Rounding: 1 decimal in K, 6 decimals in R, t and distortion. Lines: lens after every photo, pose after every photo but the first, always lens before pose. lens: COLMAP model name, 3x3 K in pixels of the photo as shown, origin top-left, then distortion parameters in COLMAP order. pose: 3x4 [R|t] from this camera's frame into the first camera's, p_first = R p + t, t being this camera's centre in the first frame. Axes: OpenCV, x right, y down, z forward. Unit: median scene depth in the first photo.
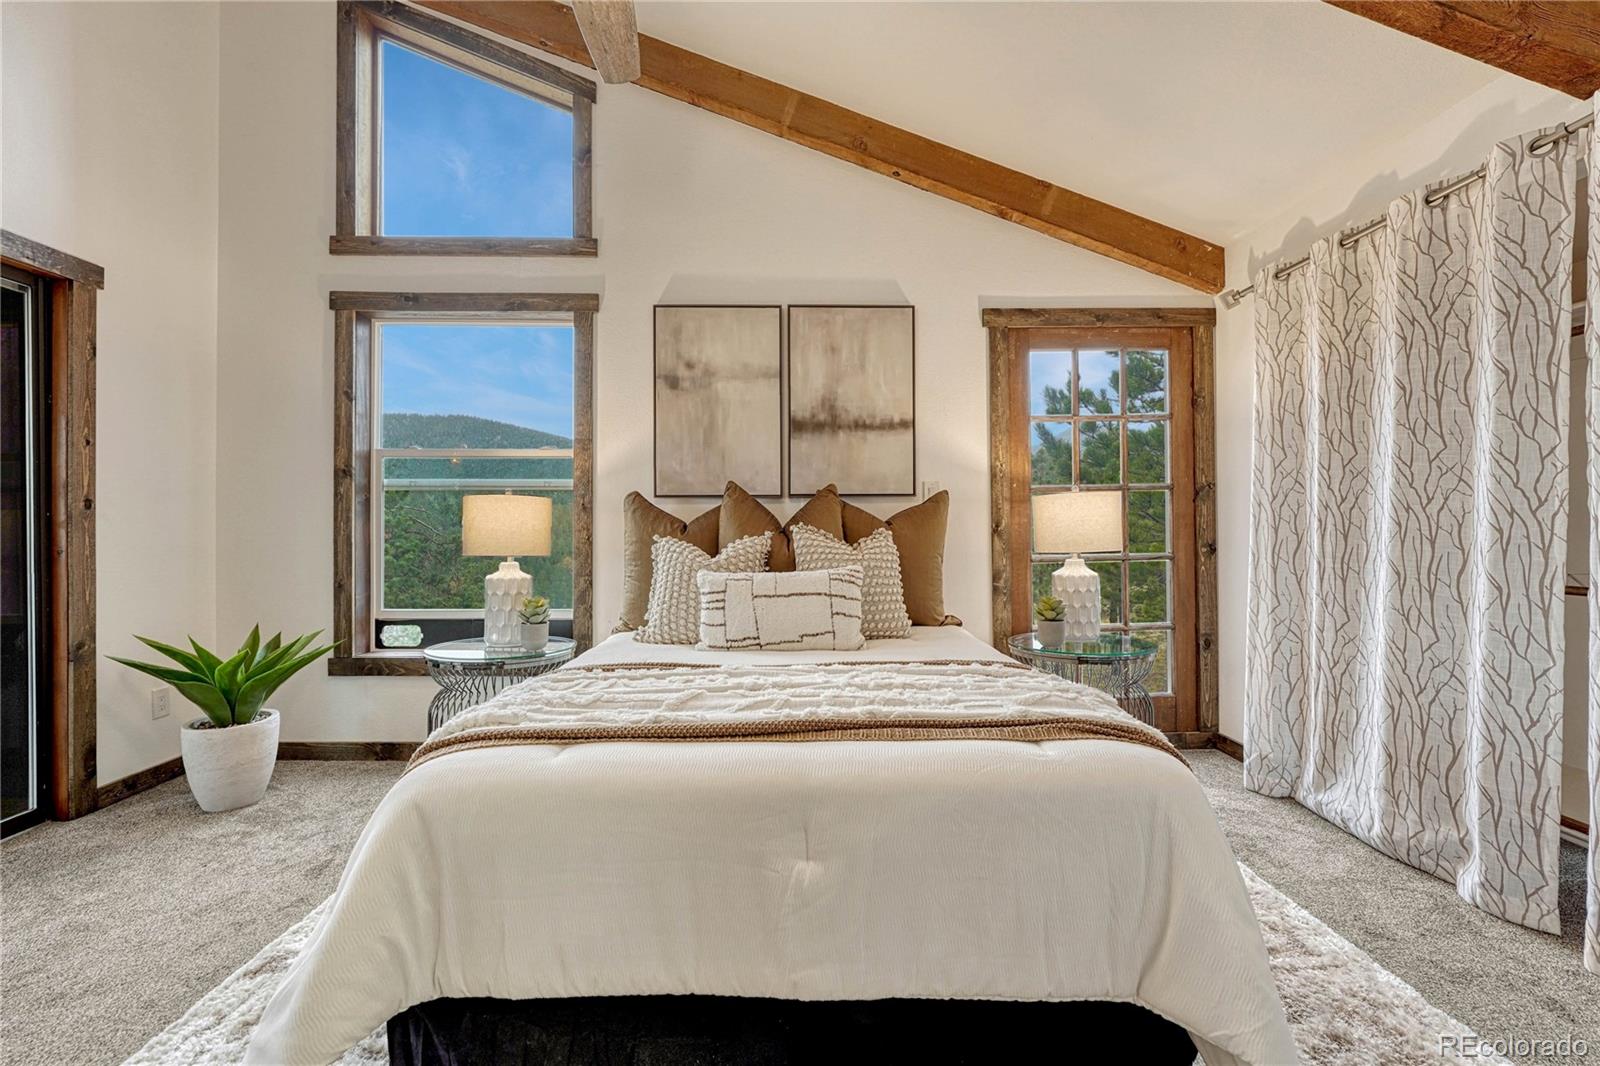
lens RADIAL K [[683.0, 0, 798.8], [0, 683.0, 526.1], [0, 0, 1]] dist [-0.008889, 0.000570]
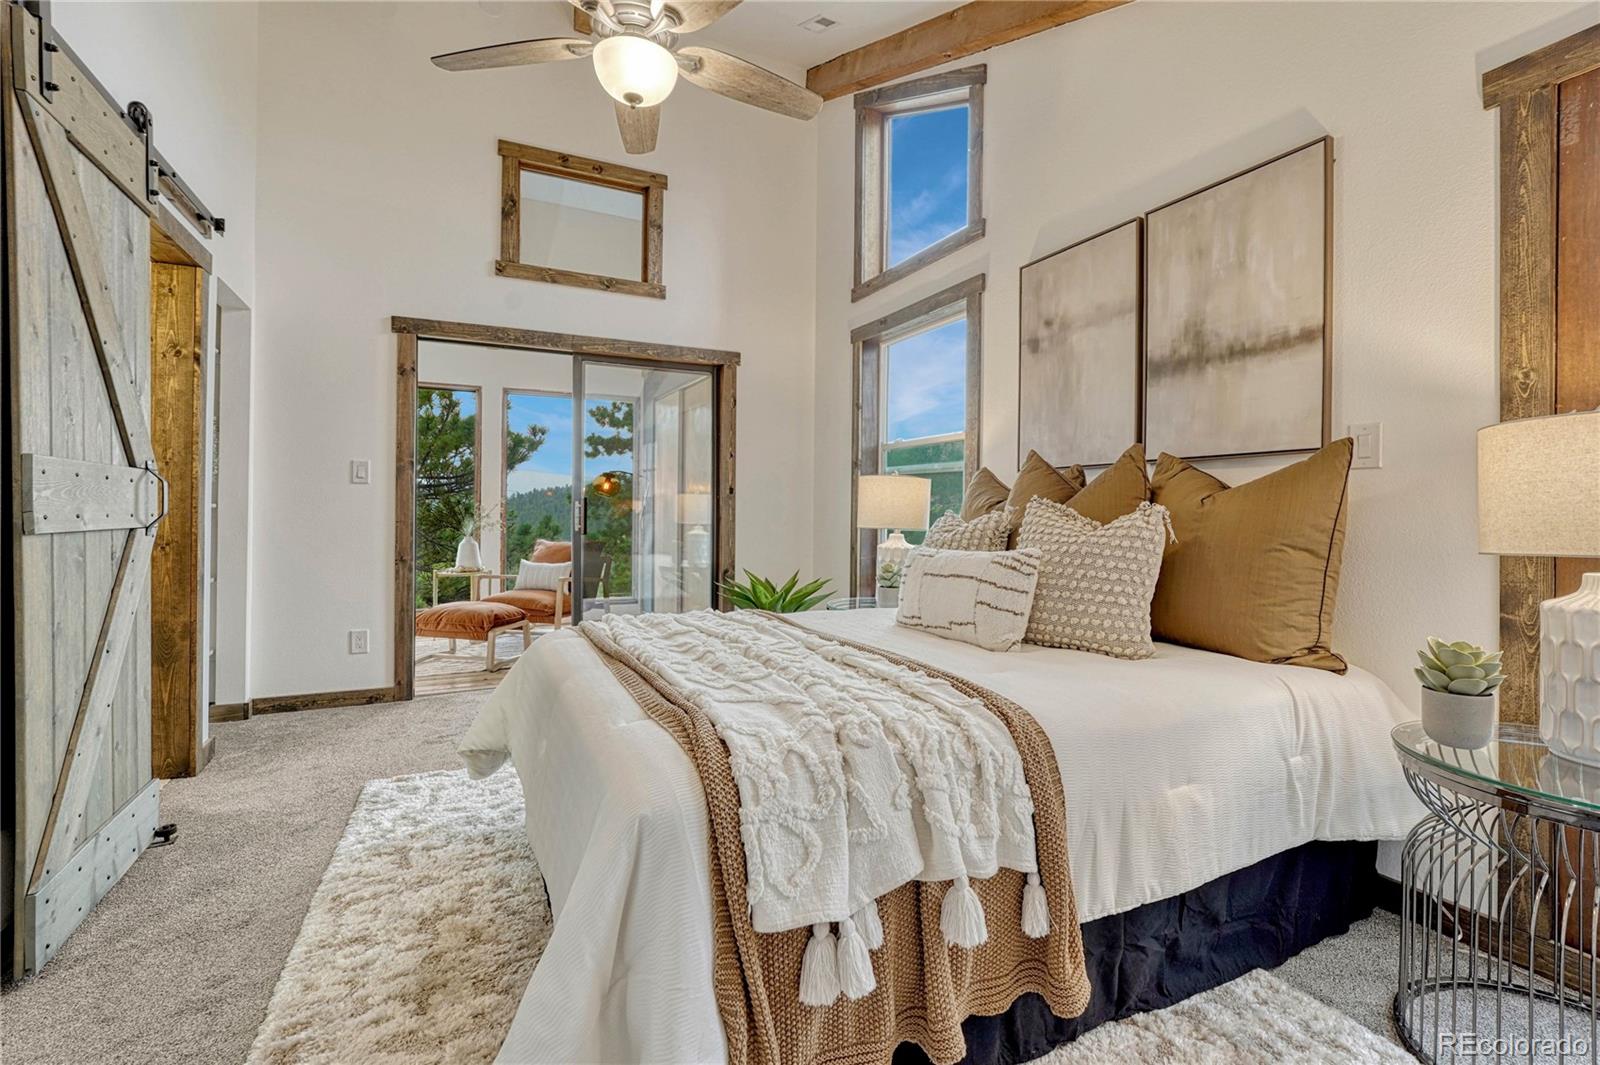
lens RADIAL K [[696.0, 0, 808.1], [0, 696.0, 521.7], [0, 0, 1]] dist [-0.010798, 0.000803]
pose [[0.431340, 0.019119, -0.901987, 0.527920], [-0.008343, 0.999817, 0.017203, 0.011756], [0.902151, 0.000105, 0.431420, 0.323825]]
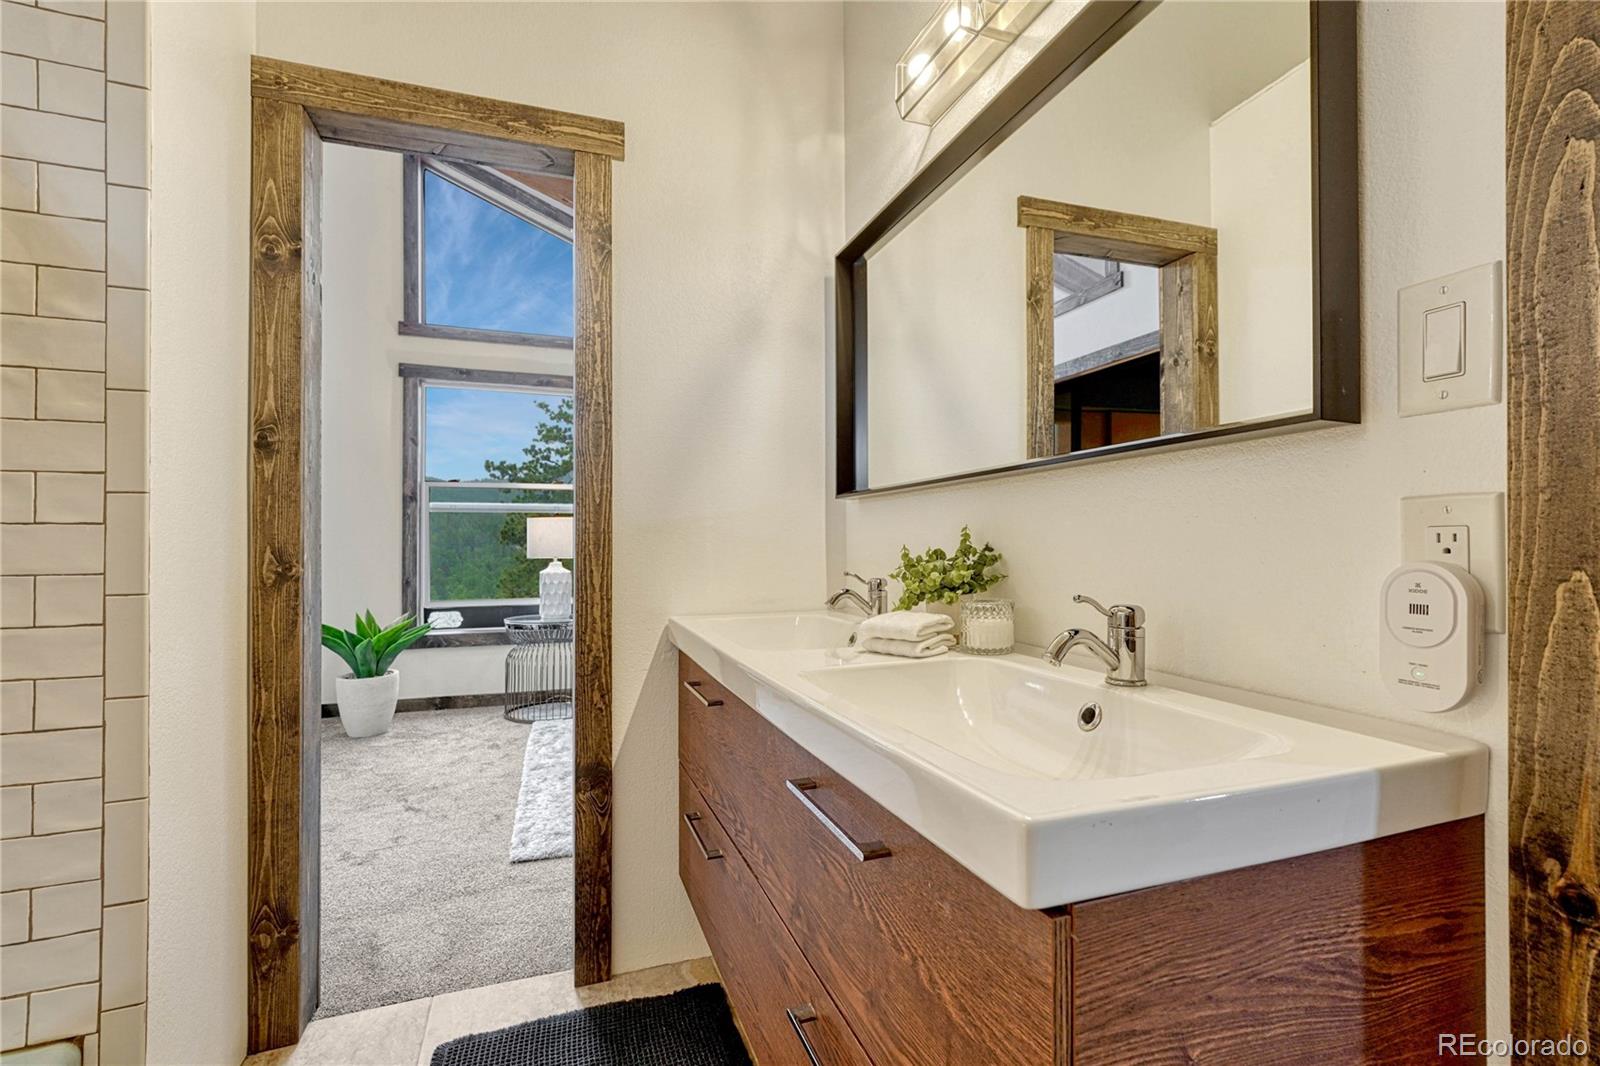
lens RADIAL K [[696.0, 0, 805.2], [0, 696.0, 537.7], [0, 0, 1]] dist [-0.010798, 0.000803]
pose [[0.957692, 0.001010, 0.287794, -0.313420], [0.000239, 0.999991, -0.004307, 0.005933], [-0.287796, 0.004194, 0.957683, -0.540331]]
